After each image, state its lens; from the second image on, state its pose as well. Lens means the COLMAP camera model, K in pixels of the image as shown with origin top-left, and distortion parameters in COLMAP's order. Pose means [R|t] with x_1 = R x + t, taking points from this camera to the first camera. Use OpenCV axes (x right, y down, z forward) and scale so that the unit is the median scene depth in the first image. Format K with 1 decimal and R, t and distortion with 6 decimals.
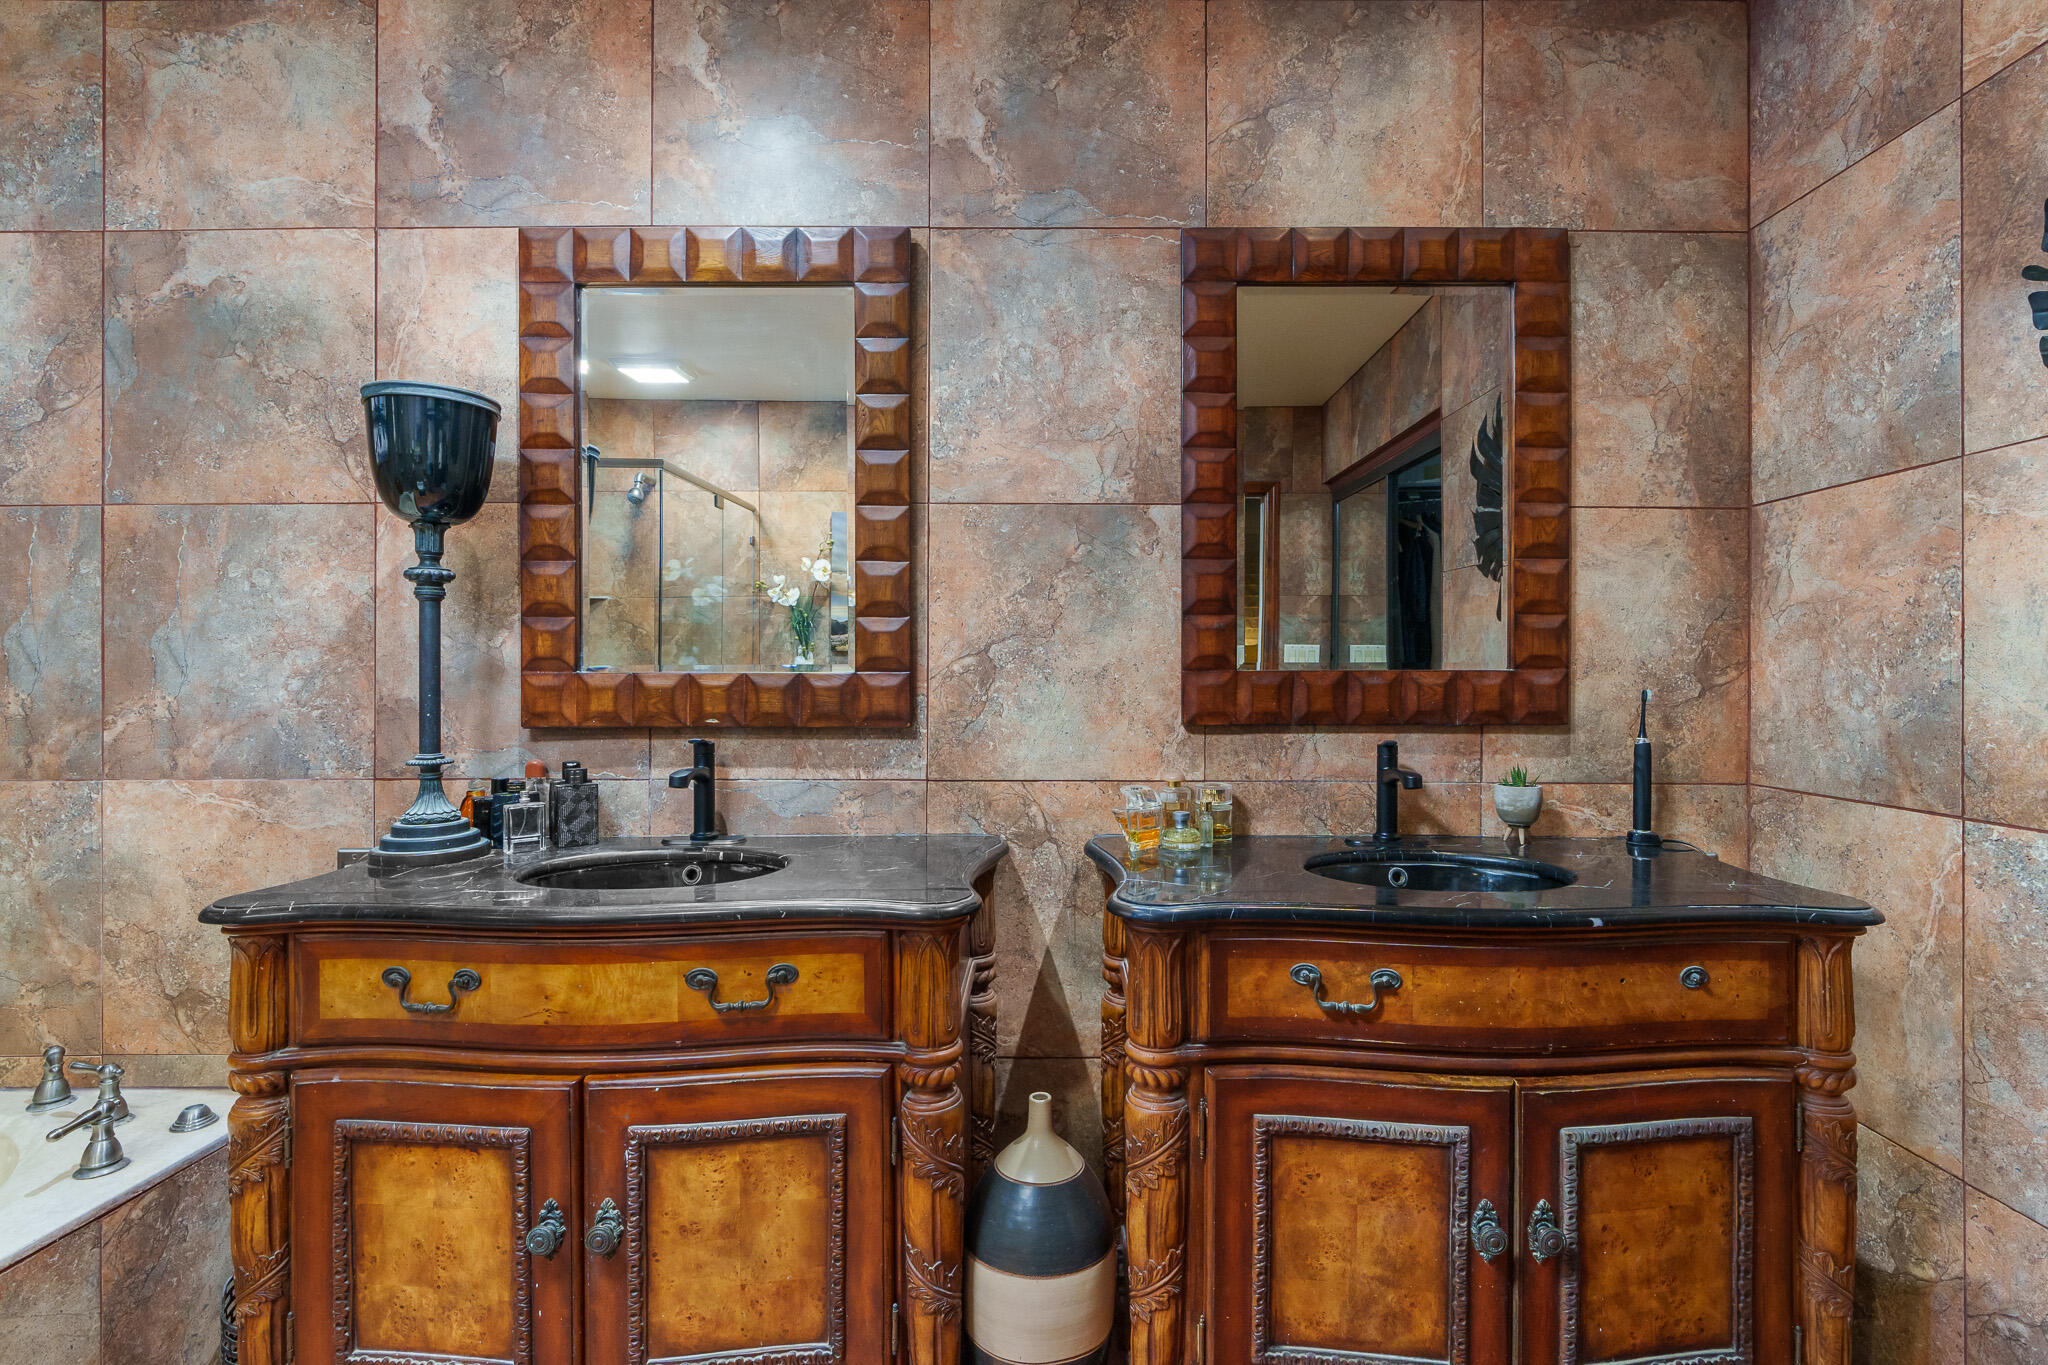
lens RADIAL K [[945.0, 0, 1061.2], [0, 945.0, 669.8], [0, 0, 1]] dist [-0.010974, 0.003739]
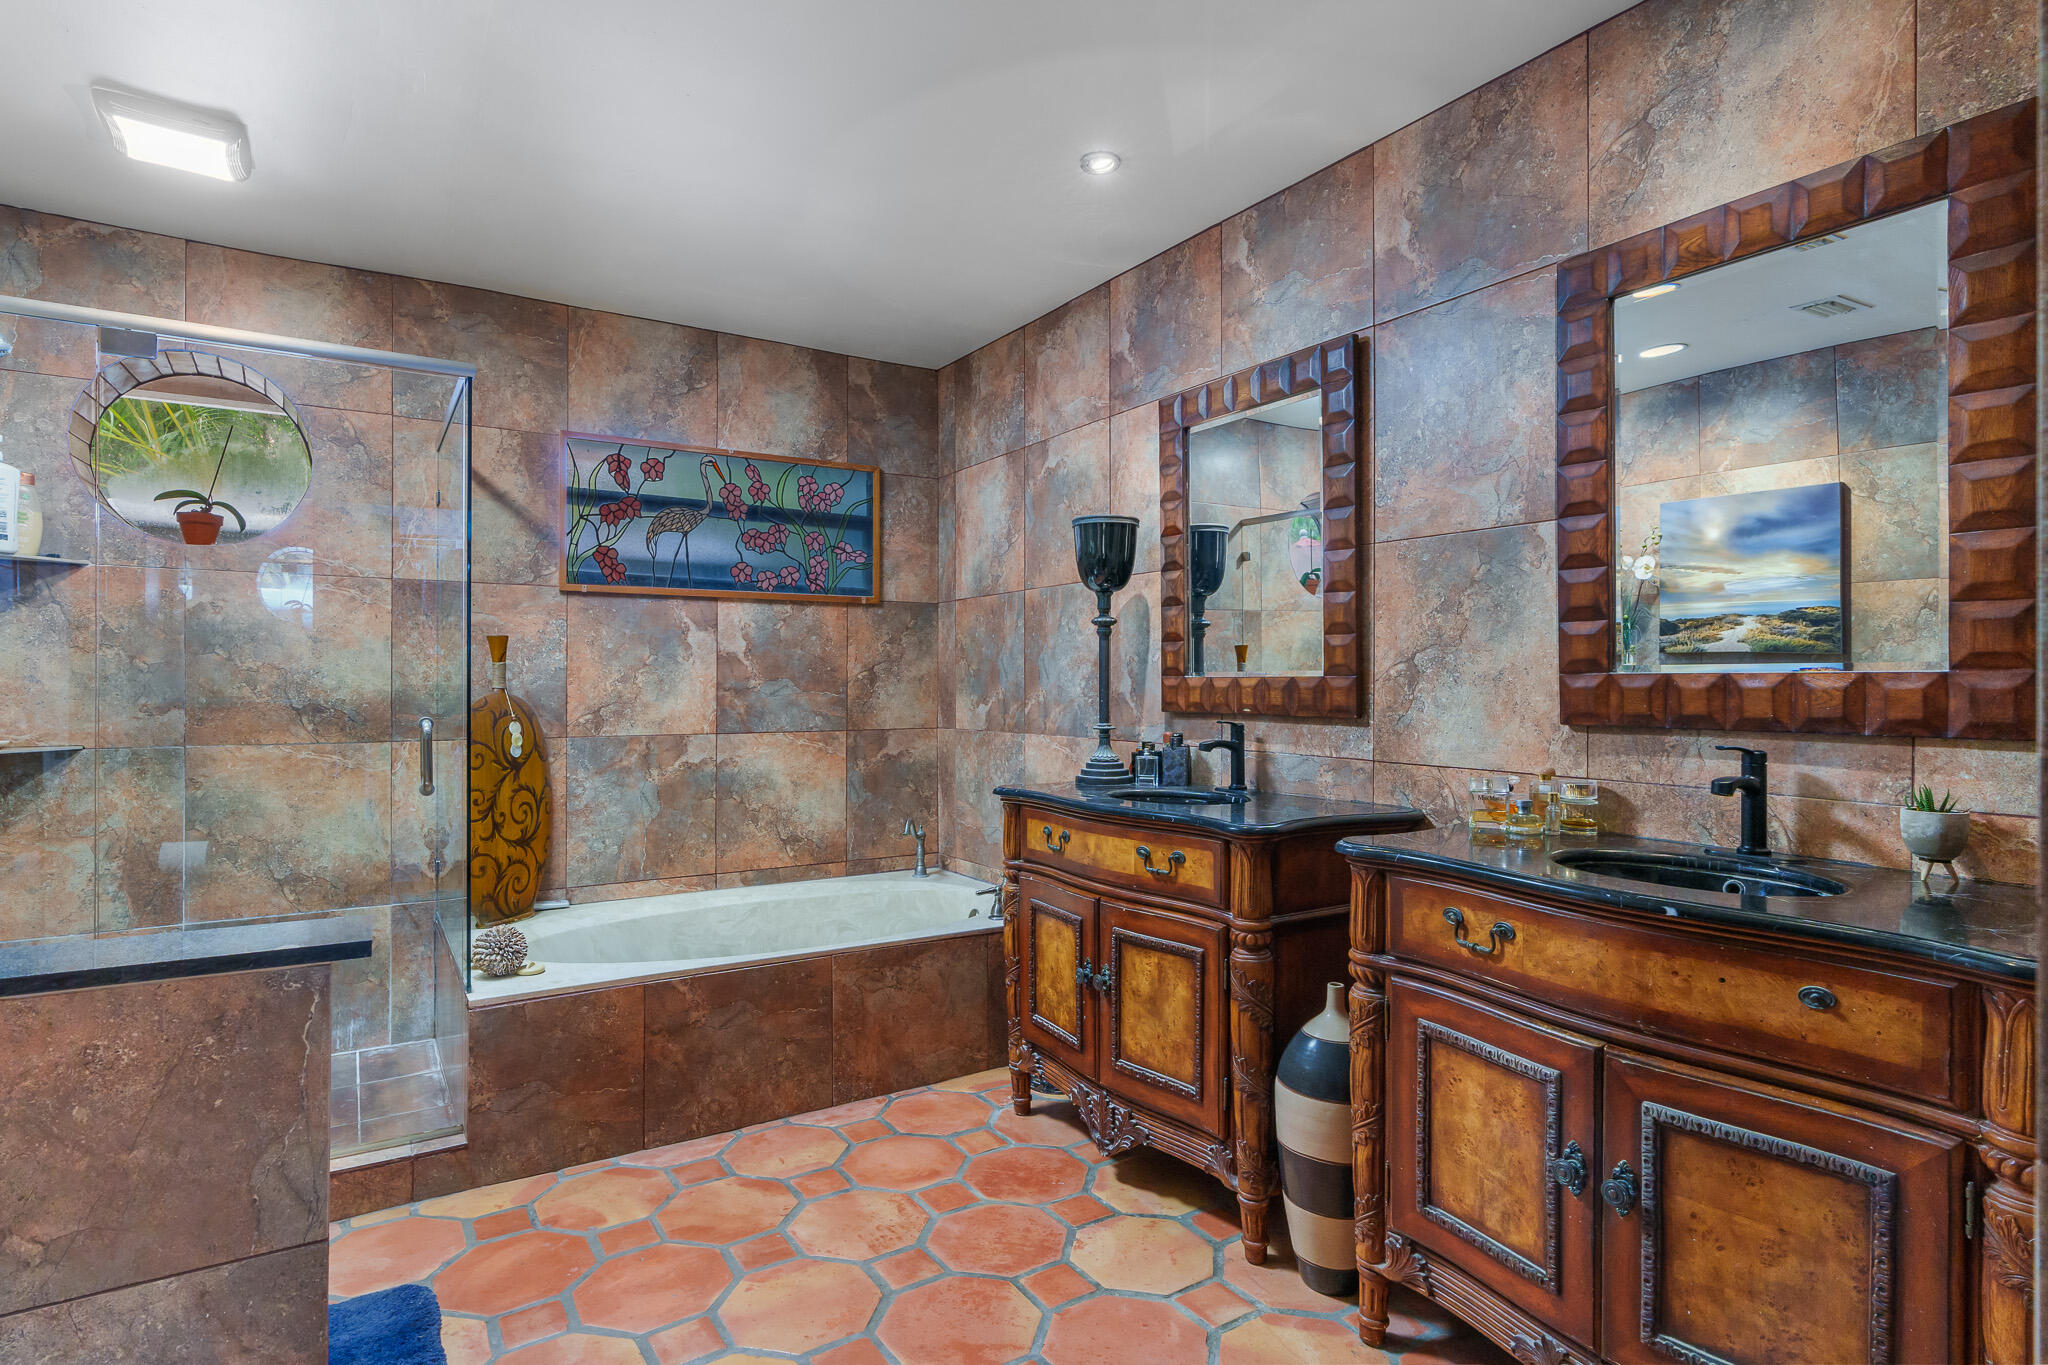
lens RADIAL K [[1096.5, 0, 1033.1], [0, 1096.5, 683.9], [0, 0, 1]] dist [0.001074, 0.001997]
pose [[0.532040, 0.003014, -0.846714, 0.888502], [0.001205, 0.999990, 0.004317, 0.006360], [0.846718, -0.003318, 0.532031, -0.180123]]
